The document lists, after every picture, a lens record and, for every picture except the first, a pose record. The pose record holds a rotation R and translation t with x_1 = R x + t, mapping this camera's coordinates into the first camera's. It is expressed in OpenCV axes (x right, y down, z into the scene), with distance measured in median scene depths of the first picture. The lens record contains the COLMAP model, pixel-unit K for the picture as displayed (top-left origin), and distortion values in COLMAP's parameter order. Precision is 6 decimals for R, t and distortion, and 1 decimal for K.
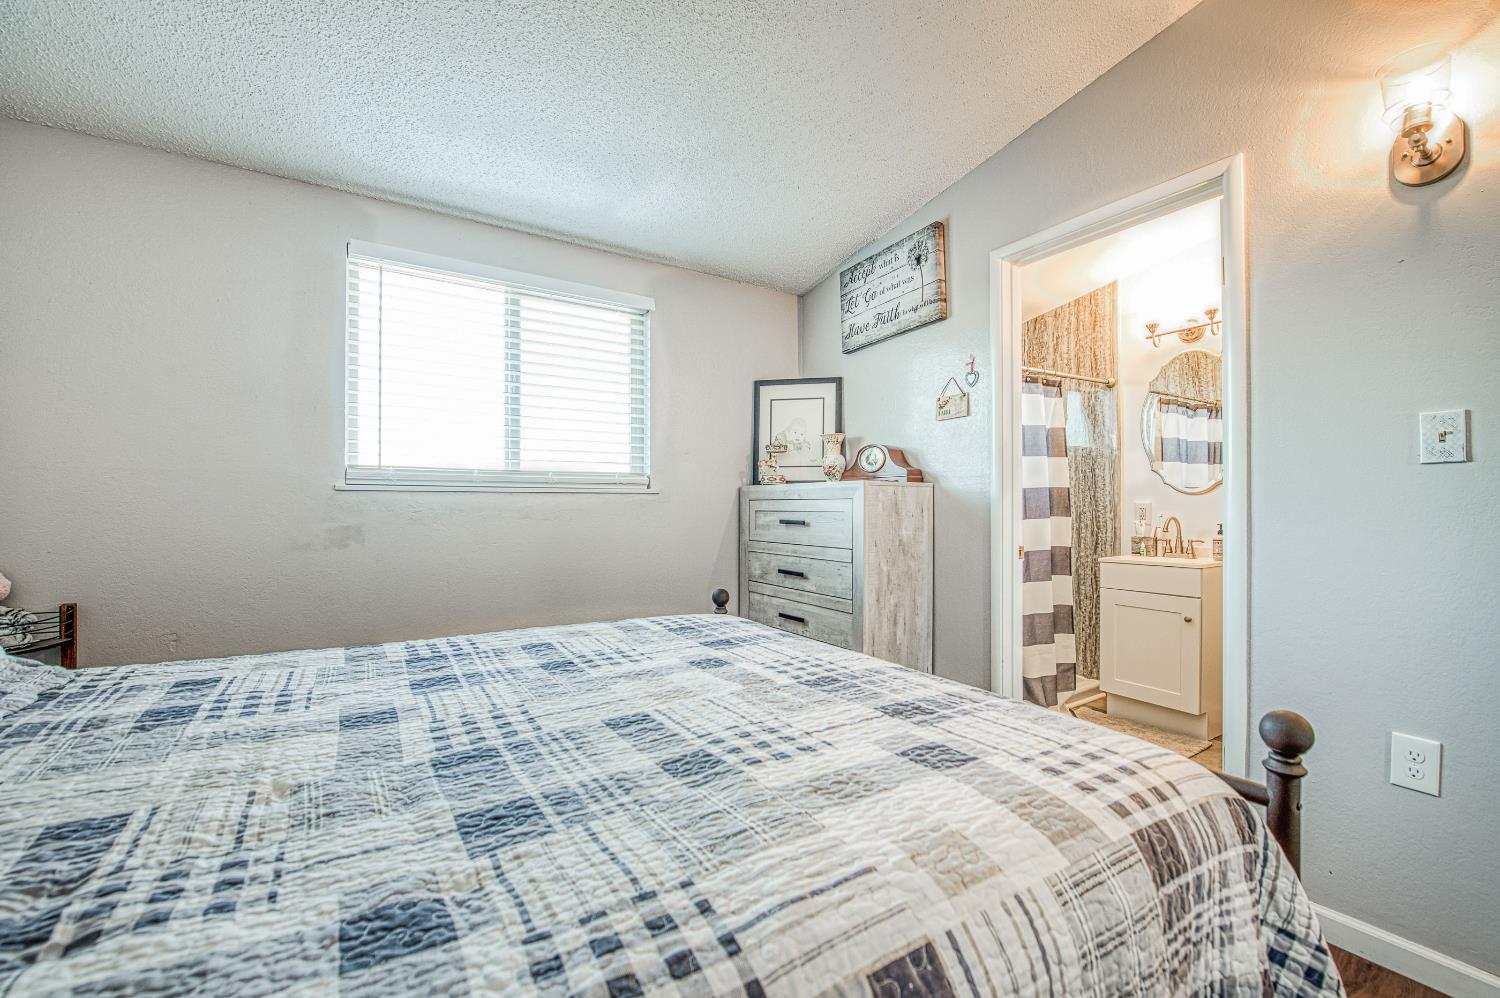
lens RADIAL K [[608.9, 0, 754.7], [0, 608.9, 497.9], [0, 0, 1]] dist [-0.001053, -0.004861]
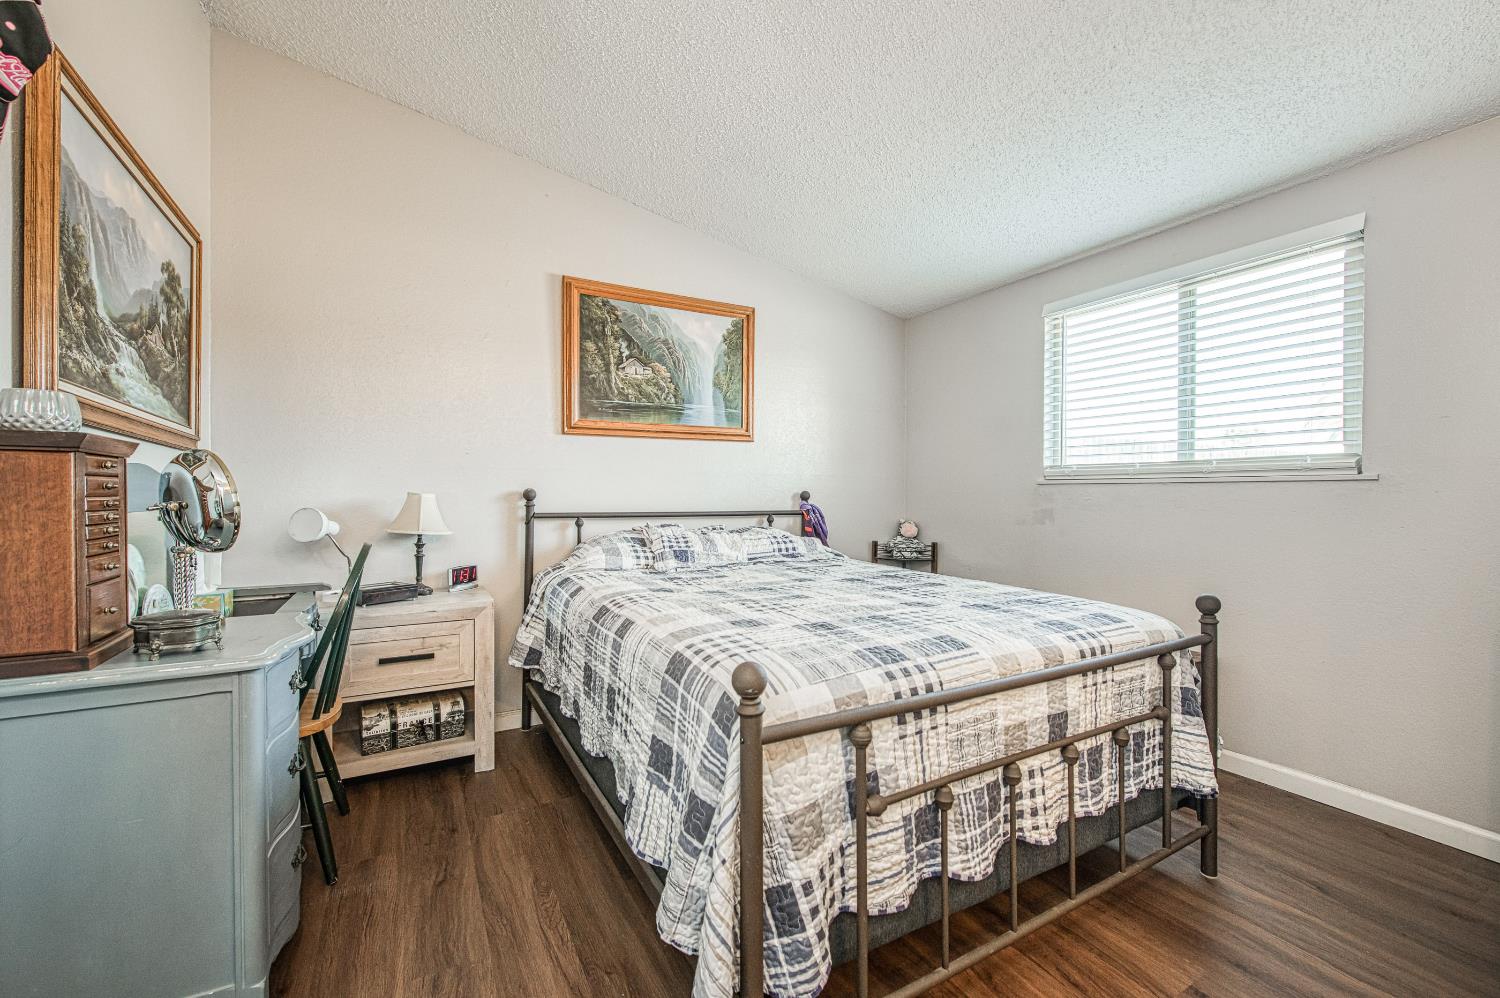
lens RADIAL K [[608.9, 0, 754.7], [0, 608.9, 497.9], [0, 0, 1]] dist [-0.001053, -0.004861]
pose [[-0.043624, 0.004246, -0.999039, 0.635189], [0.003999, 0.999984, 0.004075, 0.009145], [0.999040, -0.003817, -0.043640, 0.320375]]
